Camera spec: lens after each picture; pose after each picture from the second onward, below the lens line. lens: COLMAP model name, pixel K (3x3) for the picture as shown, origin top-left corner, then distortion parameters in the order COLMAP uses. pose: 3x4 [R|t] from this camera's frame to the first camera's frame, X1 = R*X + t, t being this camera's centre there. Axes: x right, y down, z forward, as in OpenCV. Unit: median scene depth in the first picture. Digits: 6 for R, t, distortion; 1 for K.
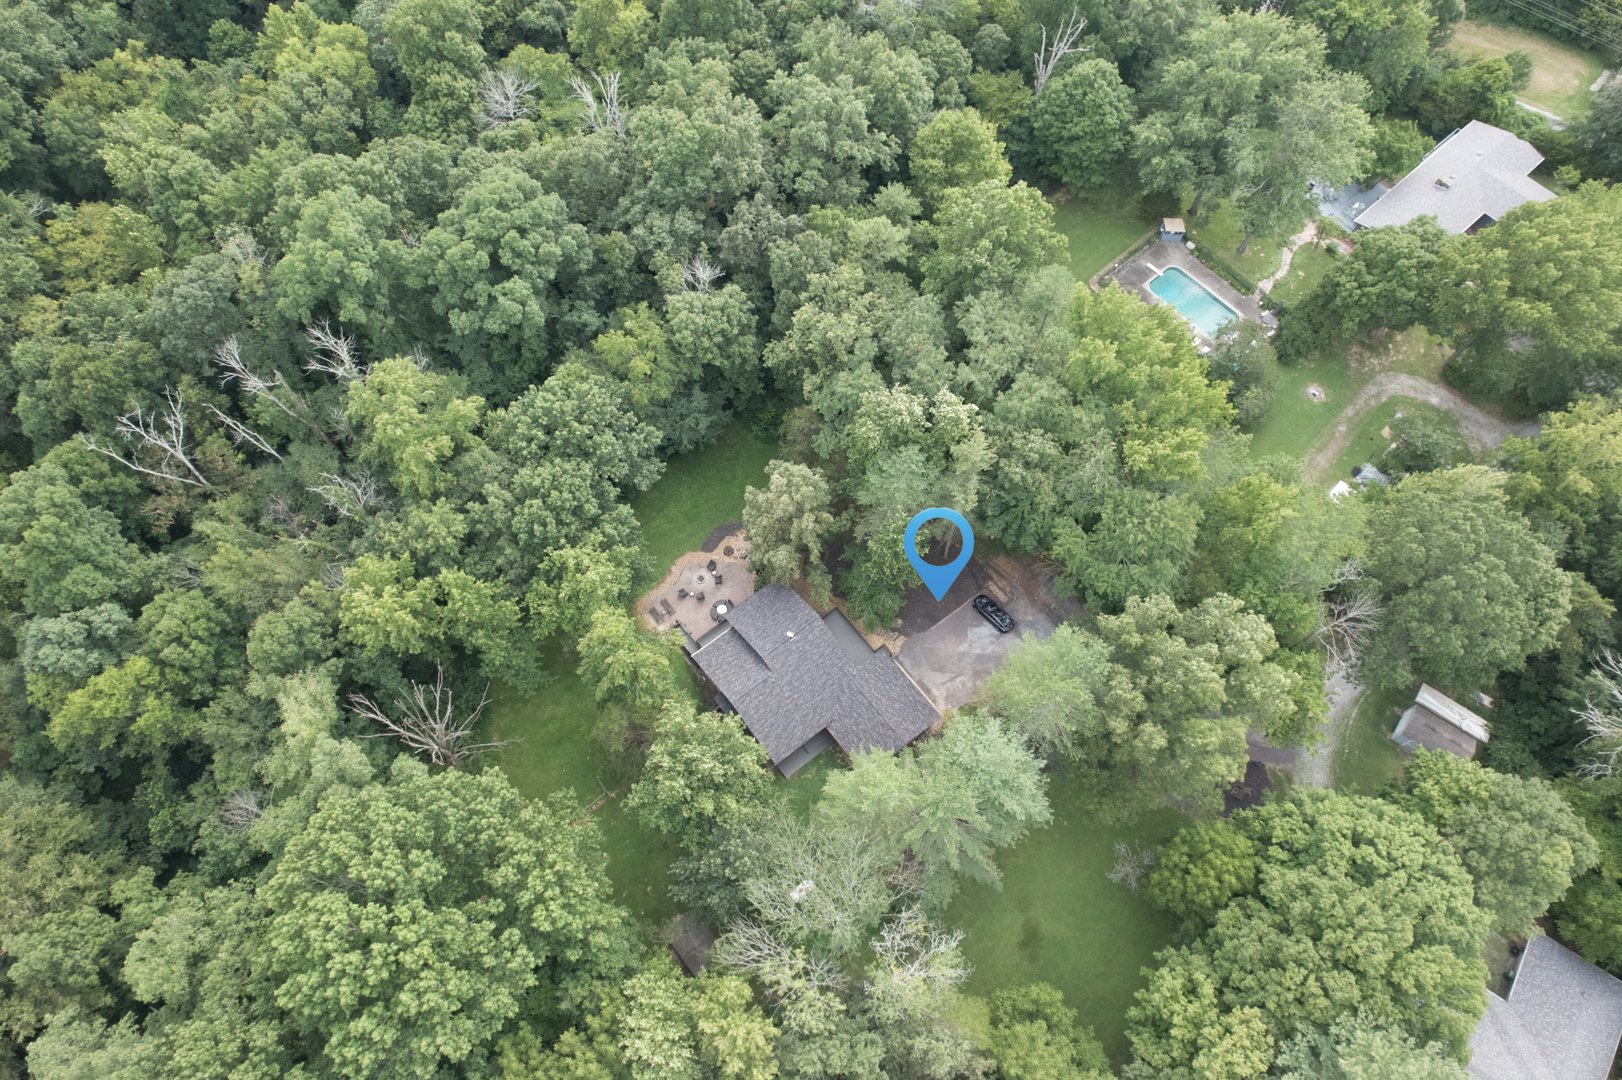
lens RADIAL K [[1023.7, 0, 814.4], [0, 1023.7, 537.2], [0, 0, 1]] dist [-0.055238, 0.023279]
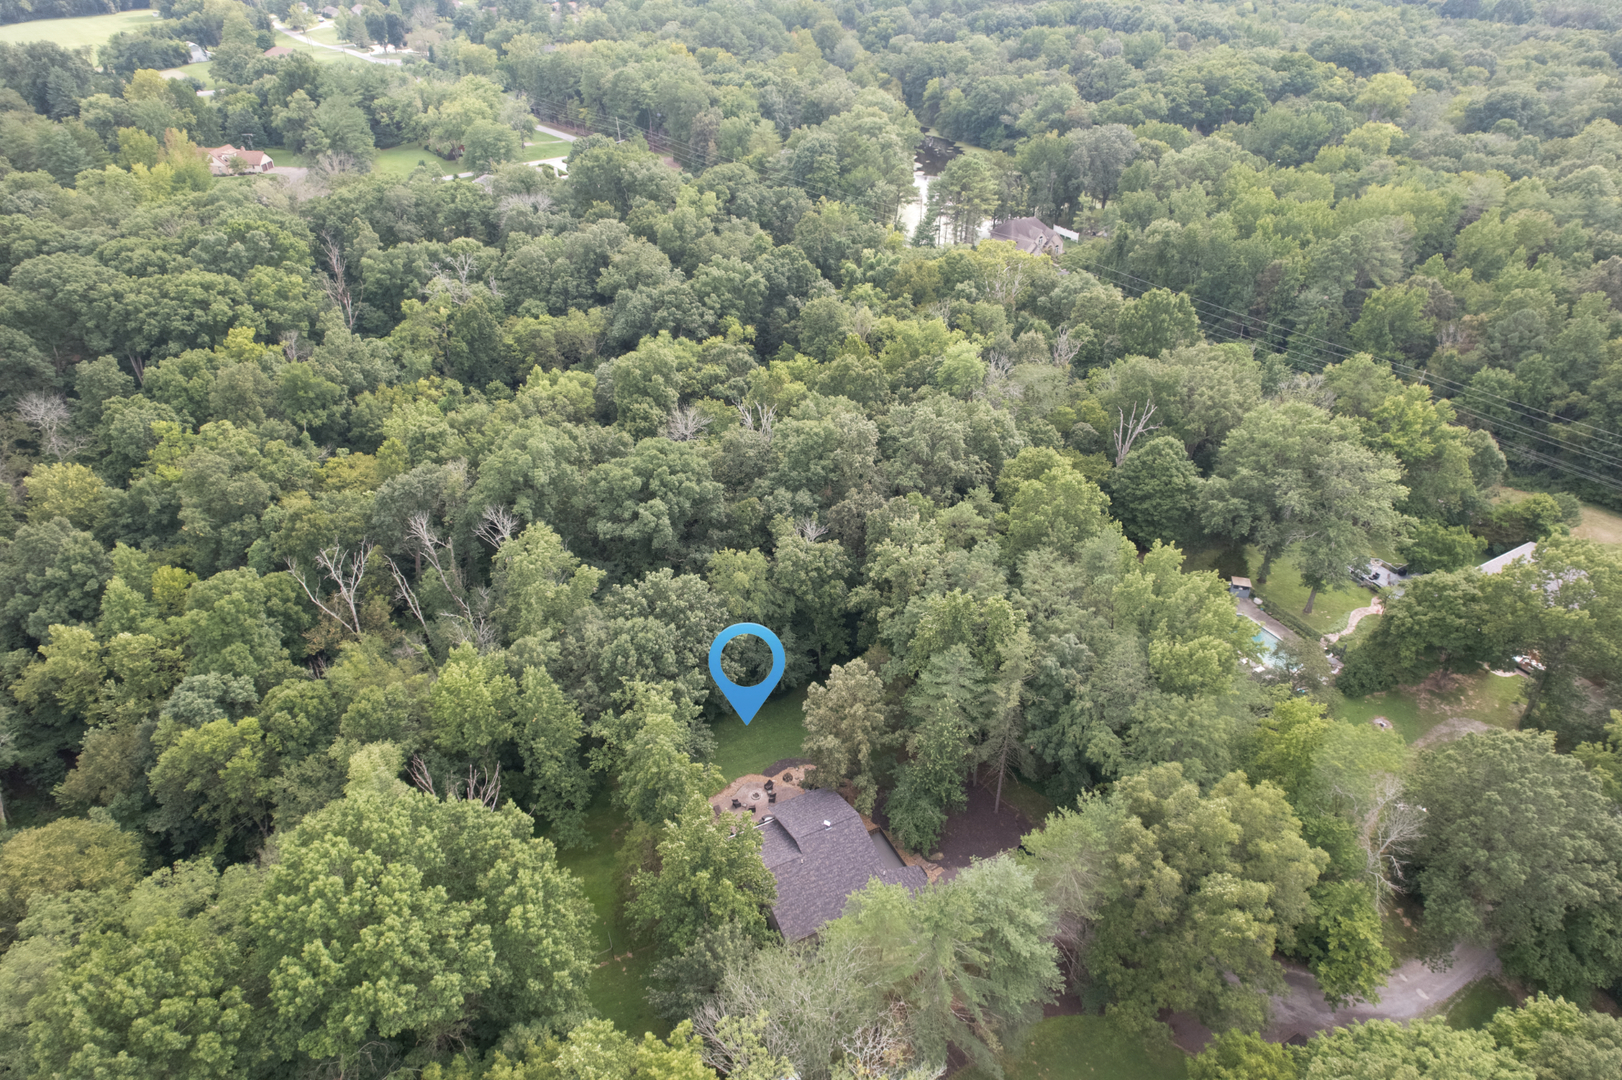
lens RADIAL K [[1023.7, 0, 809.7], [0, 1023.7, 542.4], [0, 0, 1]] dist [-0.055238, 0.023279]
pose [[0.978827, 0.111025, -0.171963, 0.095577], [-0.182911, 0.851524, -0.491377, 0.335011], [0.091875, 0.512427, 0.853802, -0.008551]]
